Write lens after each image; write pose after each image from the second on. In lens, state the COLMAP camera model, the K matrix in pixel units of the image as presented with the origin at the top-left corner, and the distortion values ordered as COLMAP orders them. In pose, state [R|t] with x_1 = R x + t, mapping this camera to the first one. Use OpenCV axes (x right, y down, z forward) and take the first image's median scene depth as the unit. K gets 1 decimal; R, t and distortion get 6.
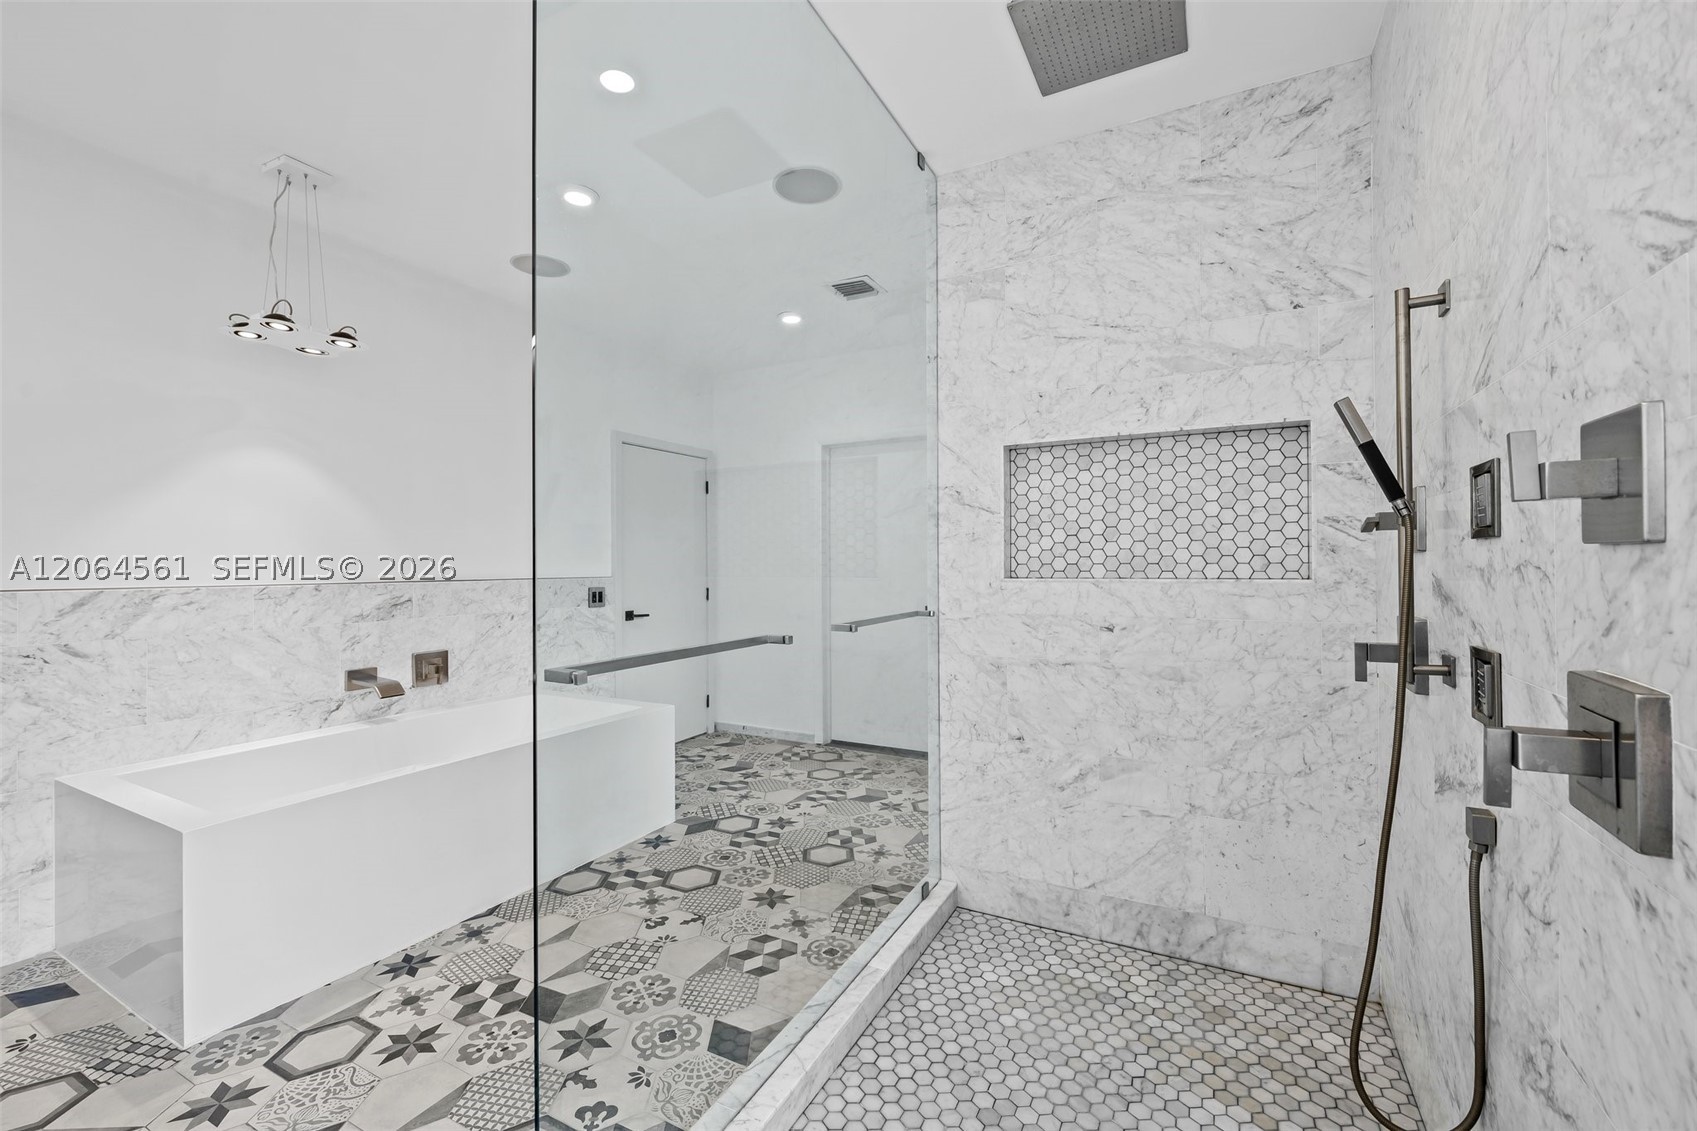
lens RADIAL K [[727.3, 0, 850.3], [0, 727.3, 556.8], [0, 0, 1]] dist [0.012588, -0.011775]
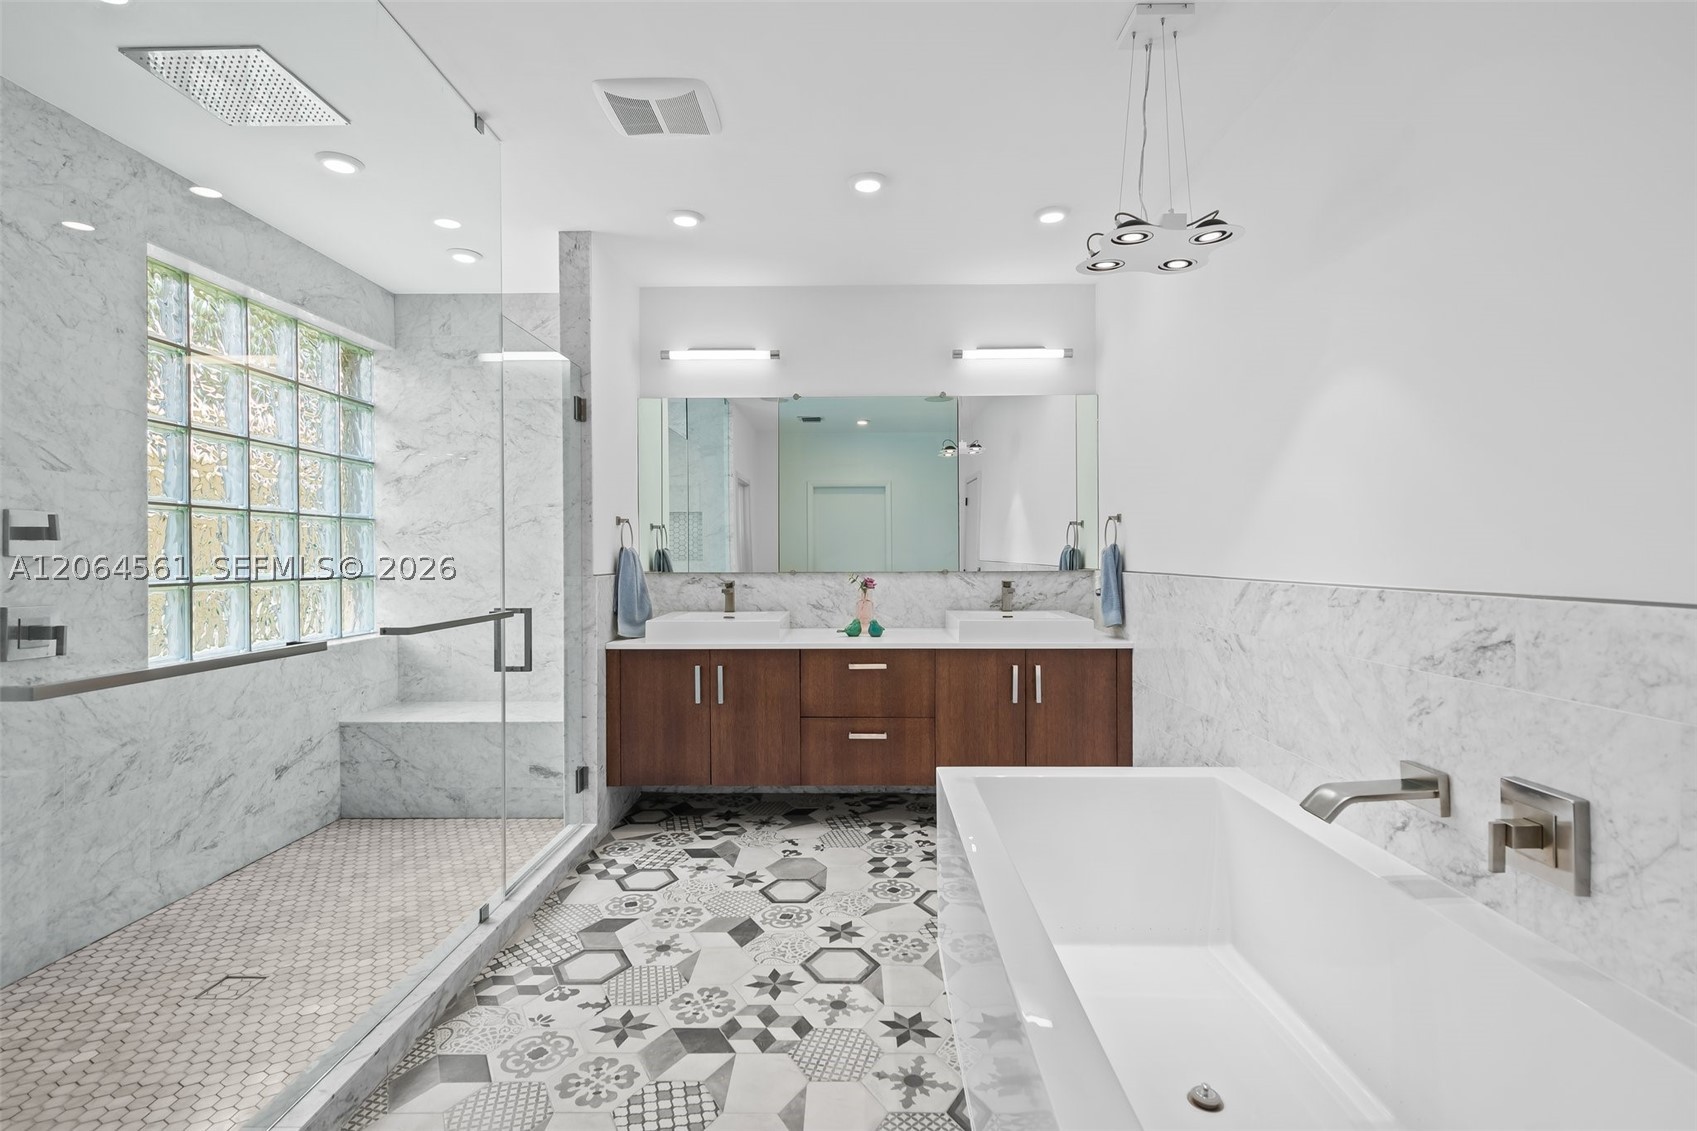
lens RADIAL K [[822.1, 0, 848.5], [0, 822.1, 565.5], [0, 0, 1]] dist [0.002633, -0.006148]
pose [[-0.892508, 0.018156, -0.450666, -0.125848], [0.018038, 0.999827, 0.004557, 0.014922], [0.450671, -0.004062, -0.892681, 1.942314]]
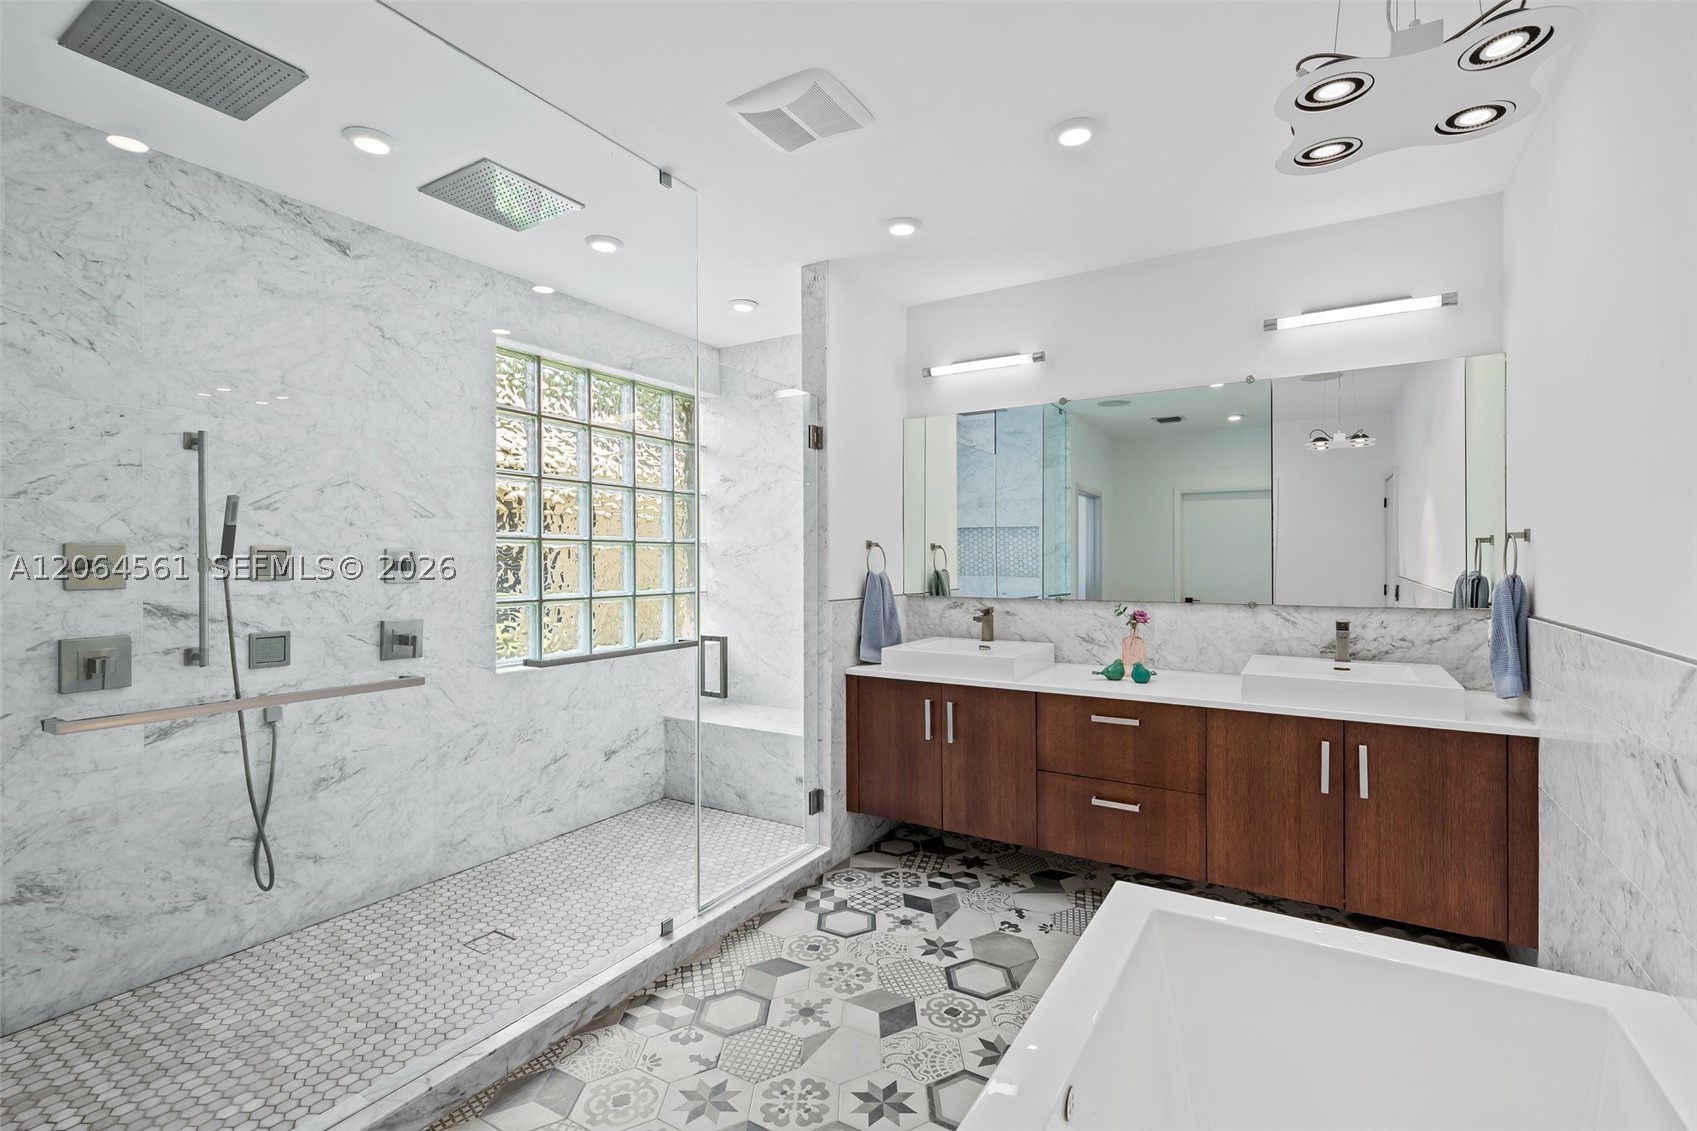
lens RADIAL K [[772.8, 0, 836.3], [0, 772.8, 566.3], [0, 0, 1]] dist [0.005280, -0.006067]
pose [[-0.997251, 0.010331, 0.073371, -0.551454], [0.009891, 0.999931, -0.006353, -0.028164], [-0.073432, -0.005610, -0.997284, 1.794703]]
